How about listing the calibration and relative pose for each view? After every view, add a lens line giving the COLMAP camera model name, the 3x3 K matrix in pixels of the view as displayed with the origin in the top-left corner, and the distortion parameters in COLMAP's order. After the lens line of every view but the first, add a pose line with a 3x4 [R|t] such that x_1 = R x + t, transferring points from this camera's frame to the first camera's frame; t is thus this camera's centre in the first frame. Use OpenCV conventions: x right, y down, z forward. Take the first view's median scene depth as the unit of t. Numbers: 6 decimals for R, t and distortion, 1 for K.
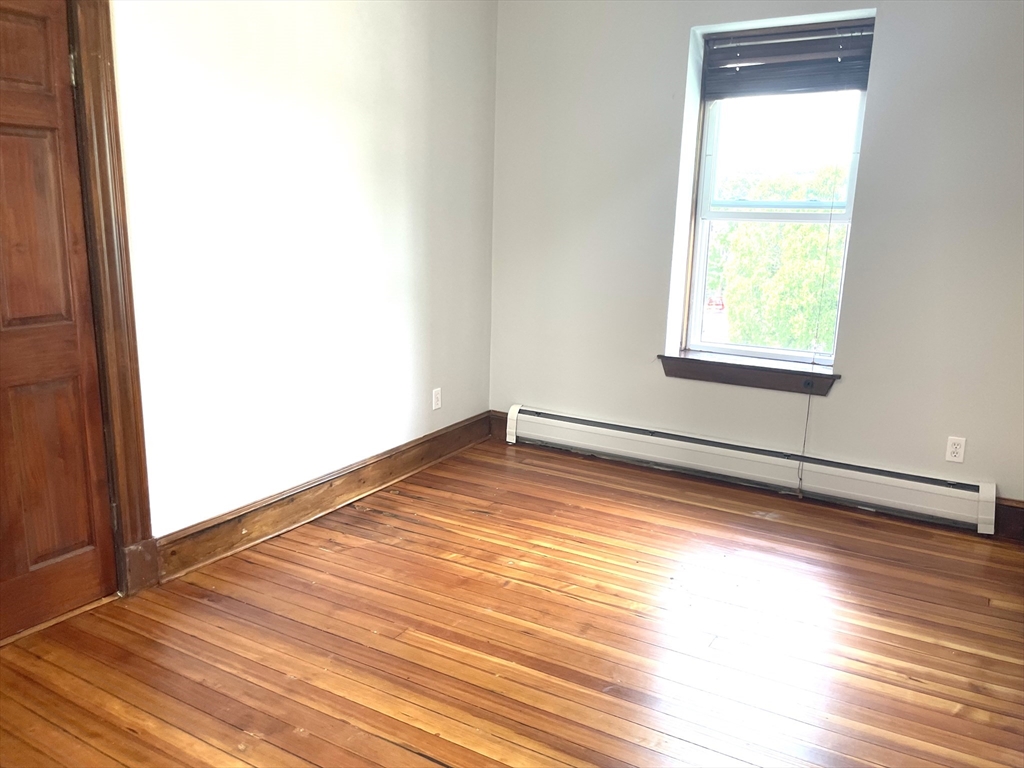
lens RADIAL K [[788.8, 0, 525.6], [0, 788.8, 381.9], [0, 0, 1]] dist [0.109293, -0.151180]
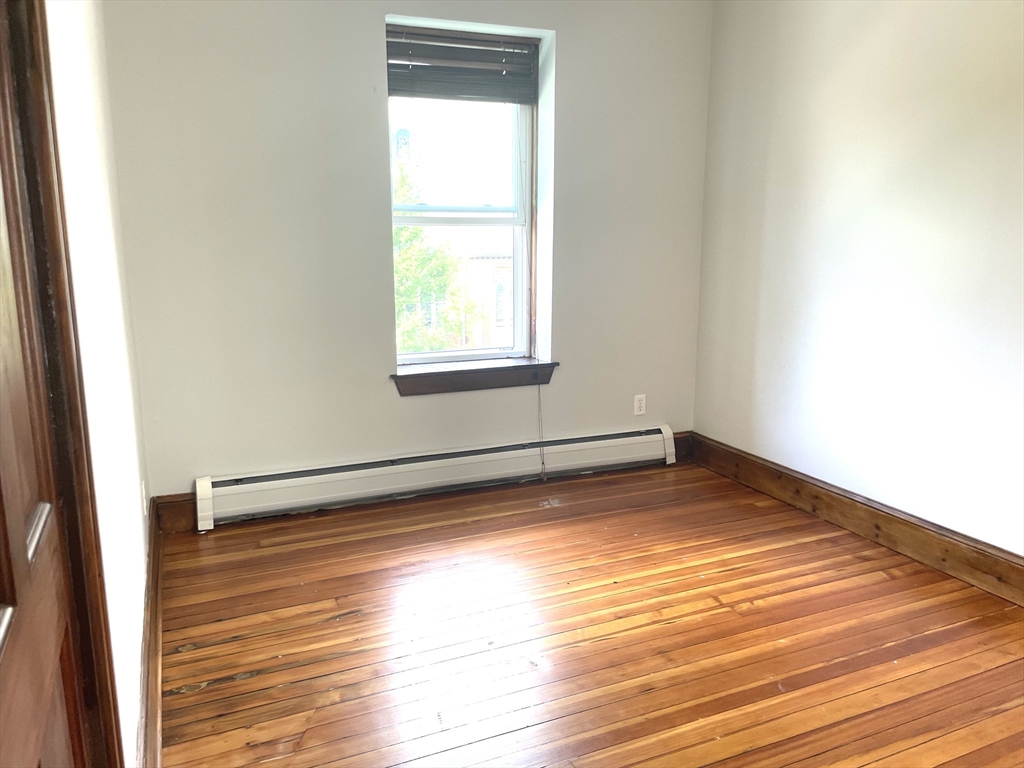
lens RADIAL K [[786.3, 0, 511.7], [0, 786.3, 381.1], [0, 0, 1]] dist [0.112942, -0.159778]
pose [[0.593297, -0.179302, 0.784761, -0.503113], [0.183015, 0.979393, 0.085408, -0.087132], [-0.783903, 0.092951, 0.613886, 0.376153]]
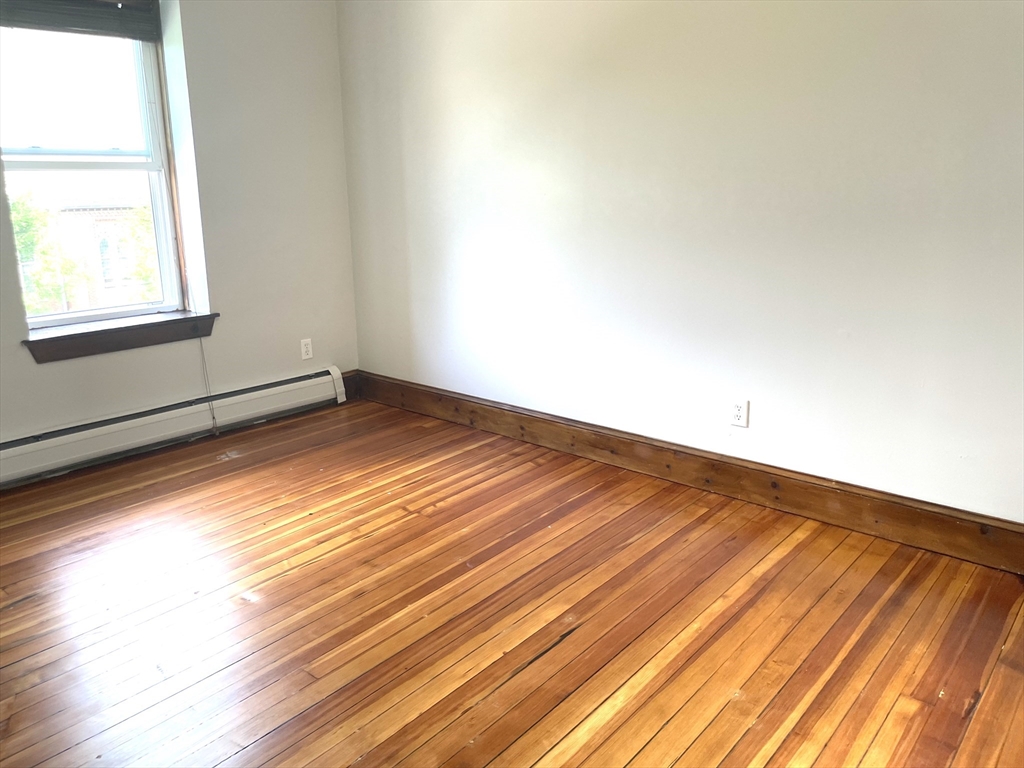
lens RADIAL K [[786.5, 0, 511.1], [0, 786.5, 369.2], [0, 0, 1]] dist [0.100290, -0.139376]
pose [[0.175670, -0.260350, 0.949399, -0.573313], [0.214371, 0.951370, 0.221225, -0.088353], [-0.960825, 0.164660, 0.222939, 0.386260]]
